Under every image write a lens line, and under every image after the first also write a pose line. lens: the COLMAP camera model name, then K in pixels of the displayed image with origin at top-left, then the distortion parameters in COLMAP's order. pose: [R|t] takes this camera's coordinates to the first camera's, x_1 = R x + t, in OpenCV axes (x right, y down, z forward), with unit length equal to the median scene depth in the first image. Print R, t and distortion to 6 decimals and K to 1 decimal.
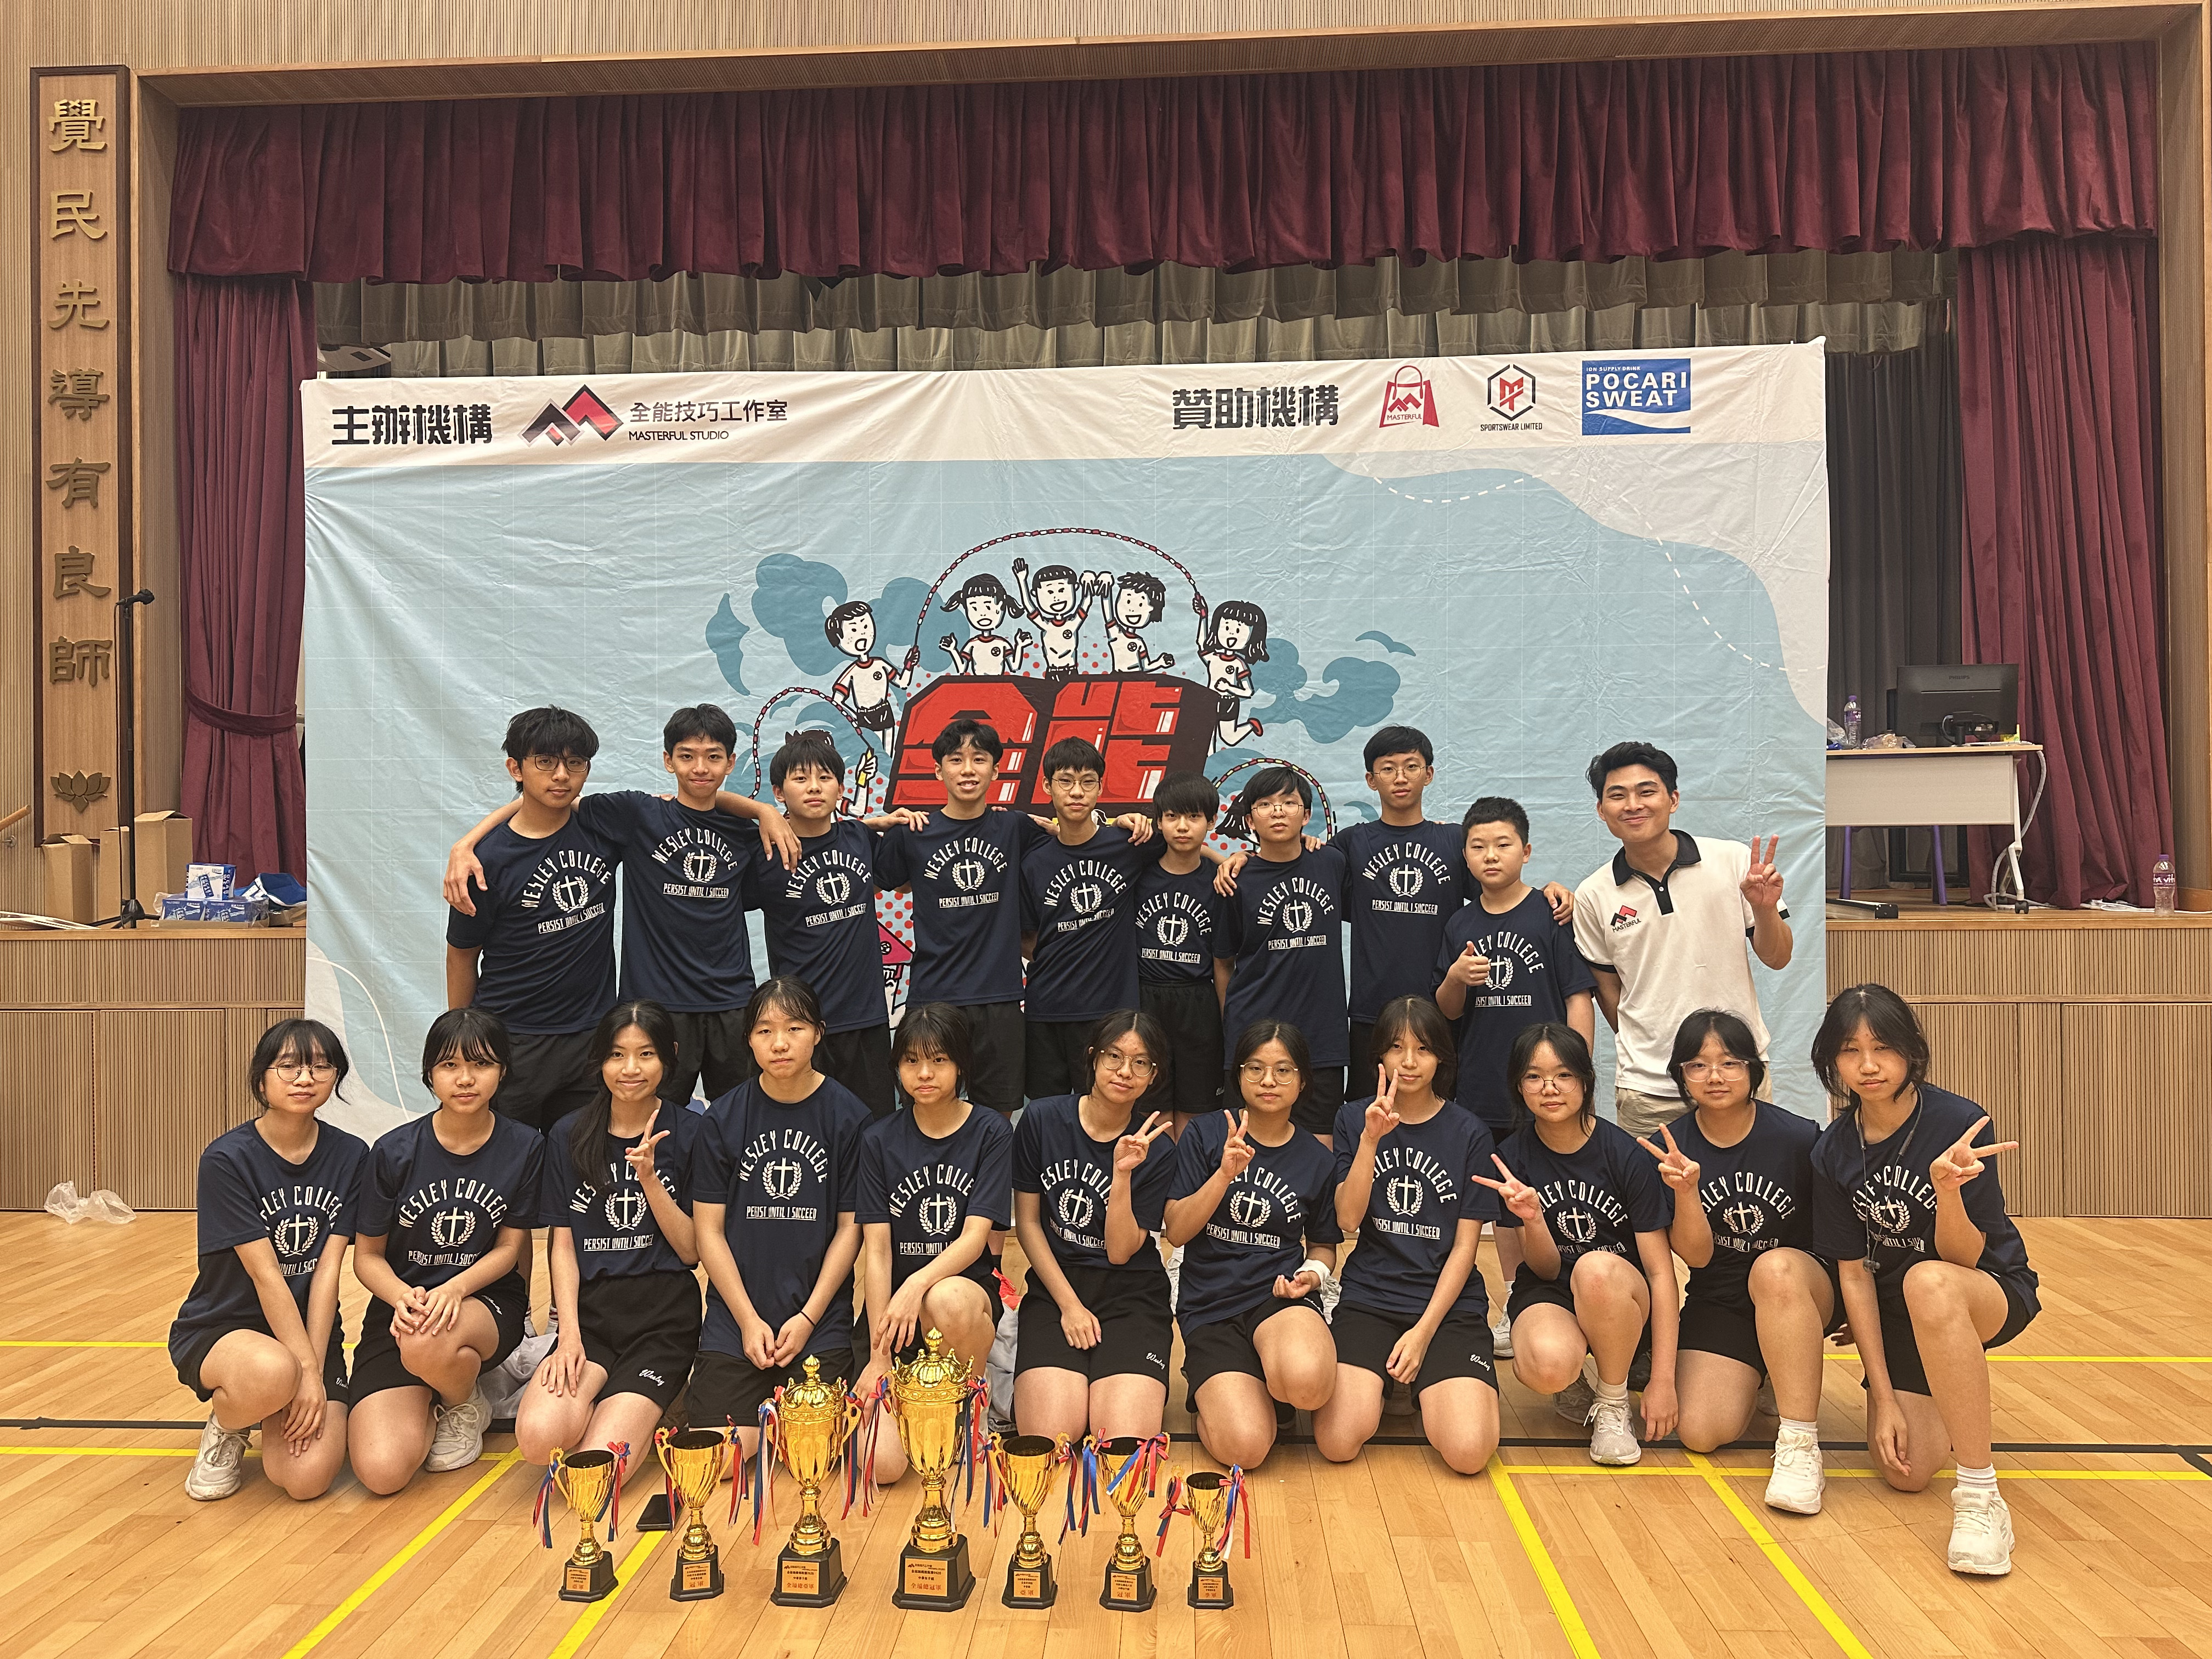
lens RADIAL K [[1537.5, 0, 1106.0], [0, 1537.5, 829.5], [0, 0, 1]] dist [0.145016, -0.192904]
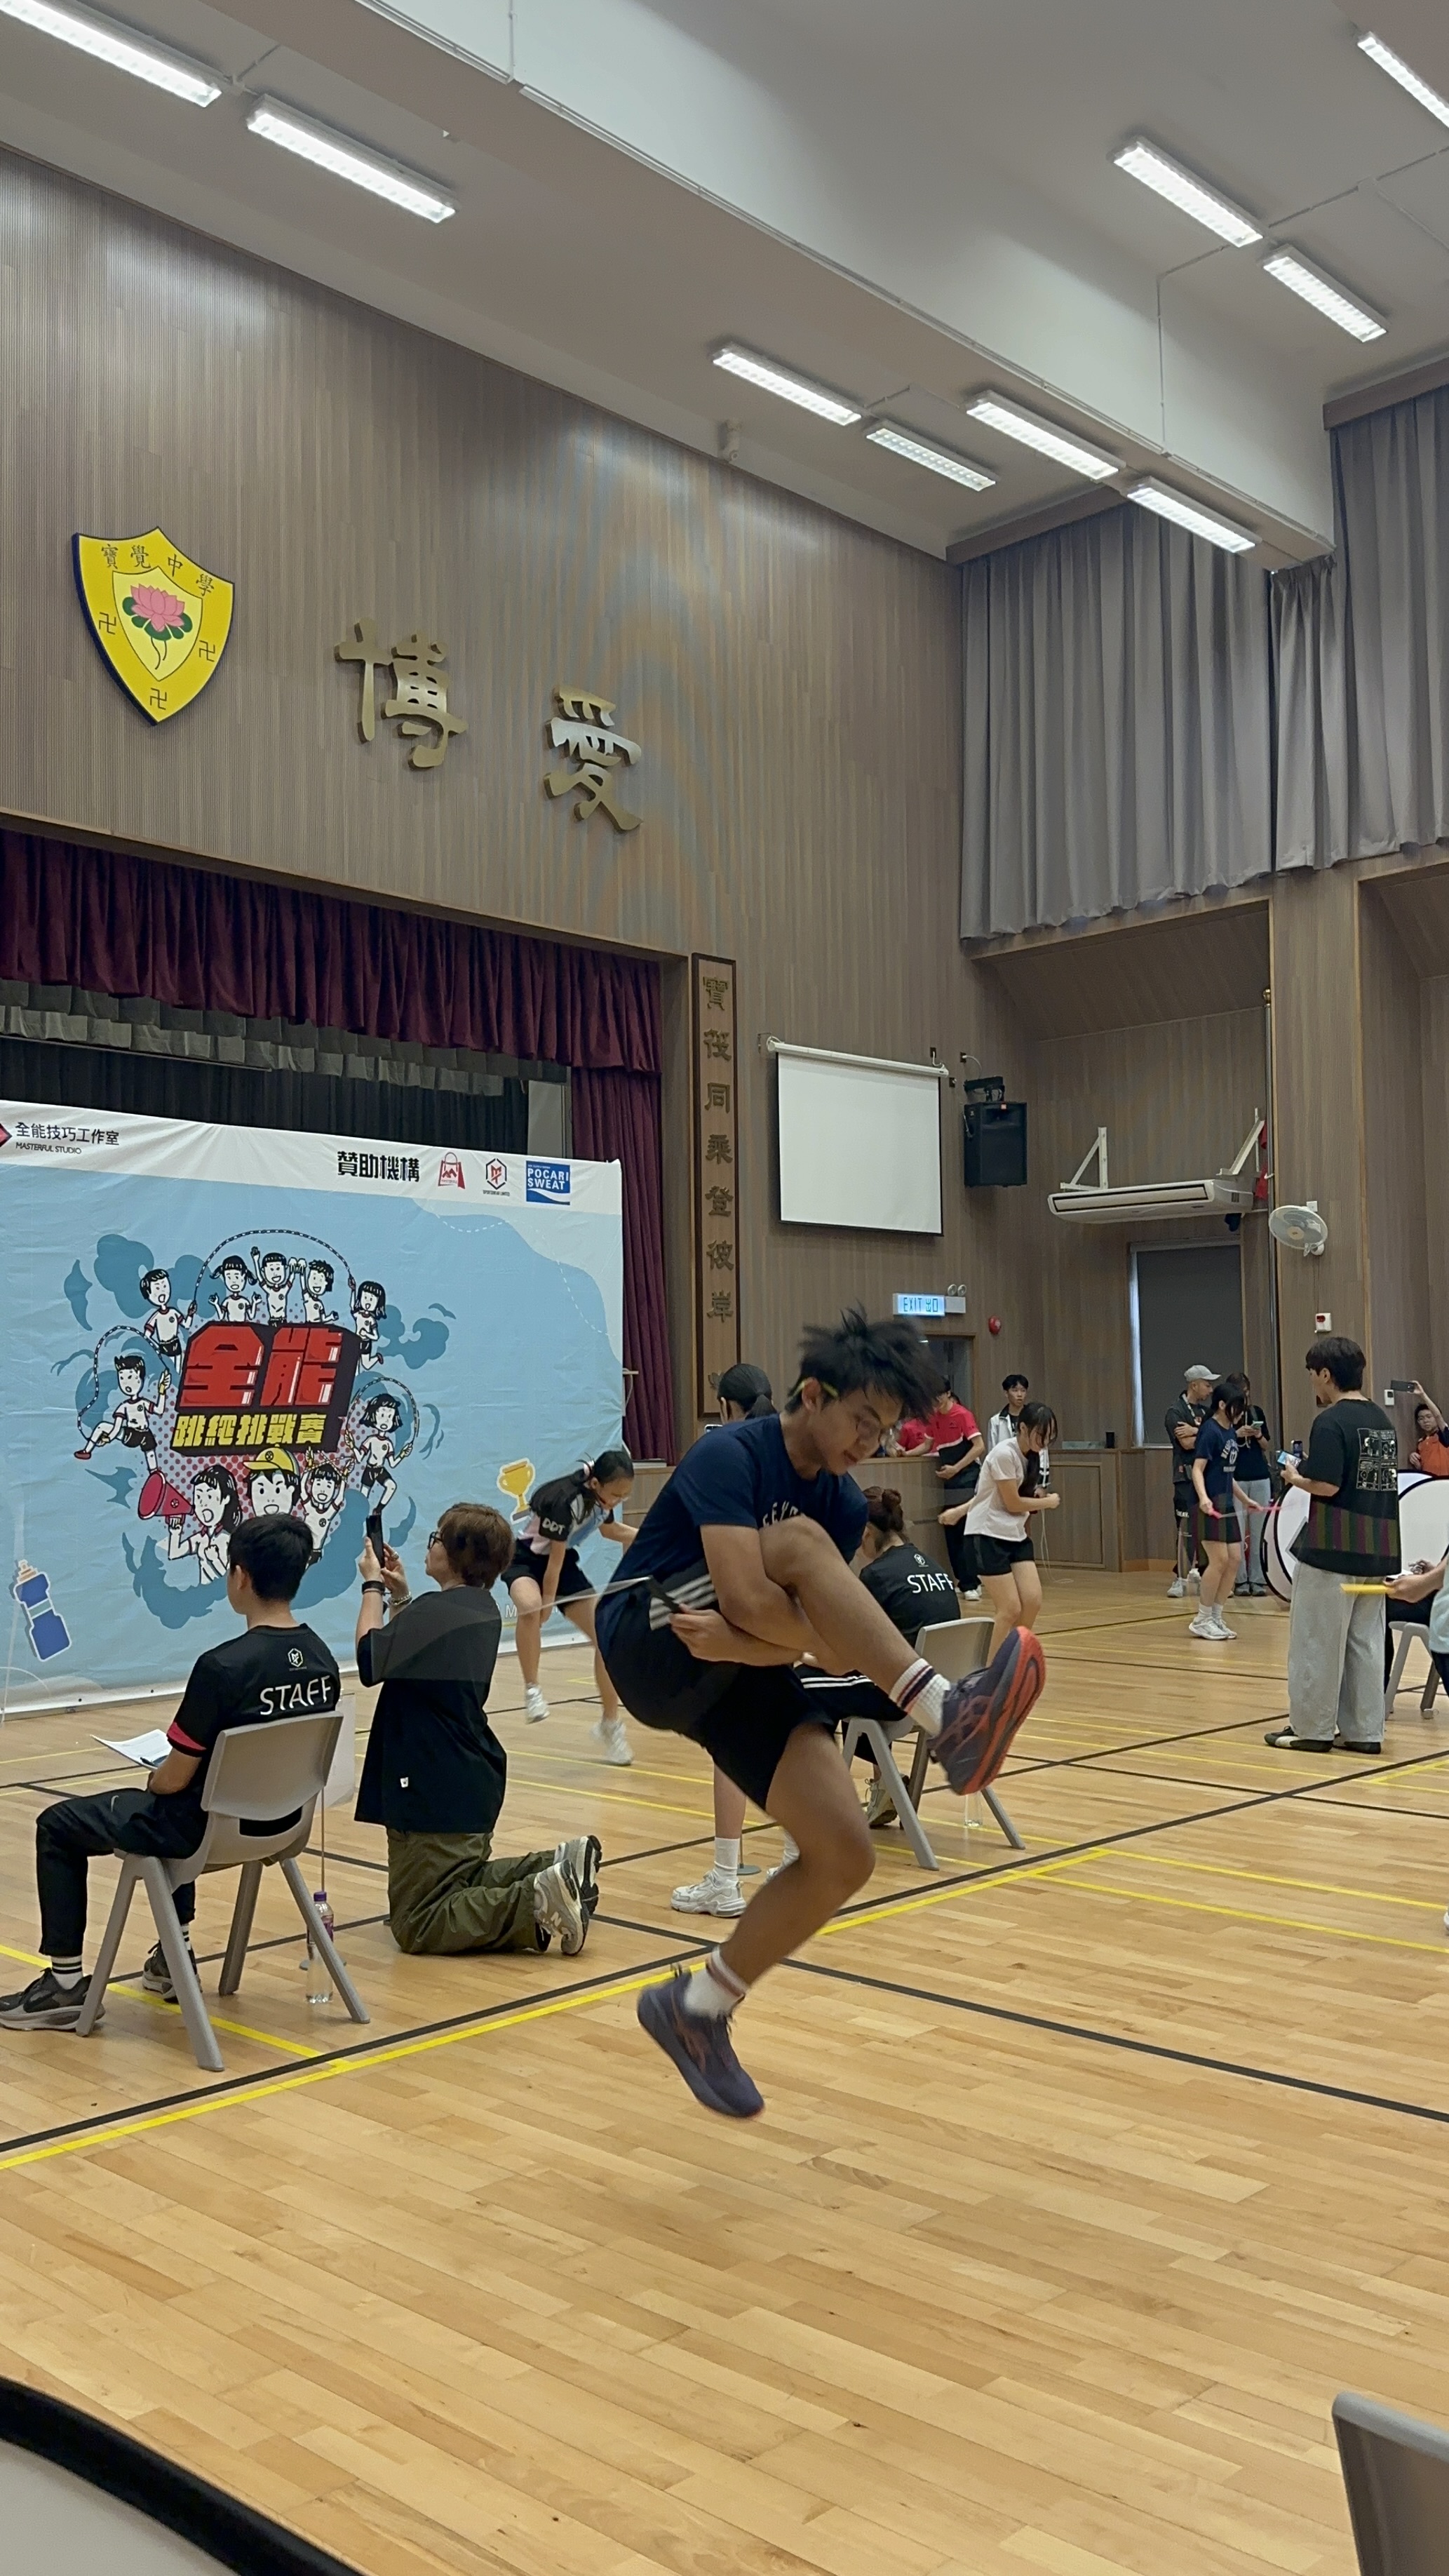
lens RADIAL K [[2131.2, 0, 743.5], [0, 2131.2, 1275.5], [0, 0, 1]] dist [0.199753, -0.382016]
pose [[0.653831, 0.047561, 0.755144, -1.367799], [0.003632, 0.997814, -0.065989, -0.002583], [-0.756632, 0.045888, 0.652229, -0.780832]]
